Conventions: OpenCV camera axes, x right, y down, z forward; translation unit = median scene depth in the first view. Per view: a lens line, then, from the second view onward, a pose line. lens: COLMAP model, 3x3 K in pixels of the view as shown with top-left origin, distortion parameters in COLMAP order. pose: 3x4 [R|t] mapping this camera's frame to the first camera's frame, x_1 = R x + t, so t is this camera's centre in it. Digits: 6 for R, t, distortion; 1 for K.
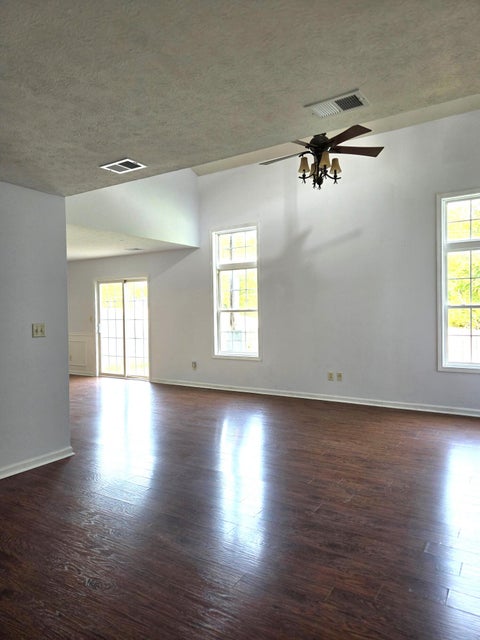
lens RADIAL K [[424.8, 0, 236.5], [0, 424.8, 320.9], [0, 0, 1]] dist [0.023539, -0.006303]
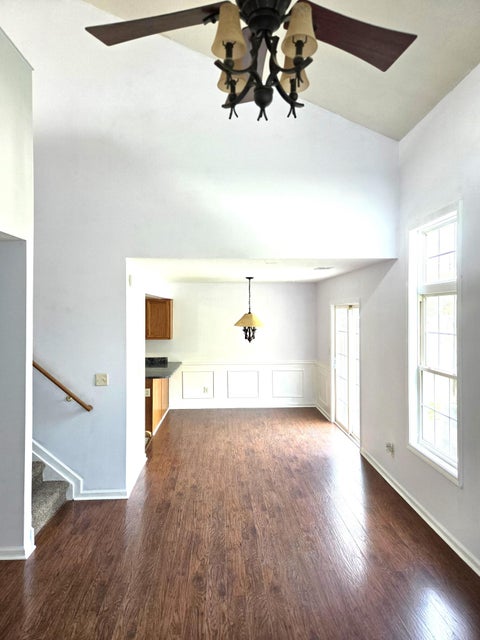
lens RADIAL K [[424.8, 0, 238.1], [0, 424.8, 314.1], [0, 0, 1]] dist [0.023539, -0.006303]
pose [[0.551442, 0.025564, -0.833821, 0.318459], [-0.039716, 0.999201, 0.004368, -0.093667], [0.833267, 0.030707, 0.552017, 0.519019]]
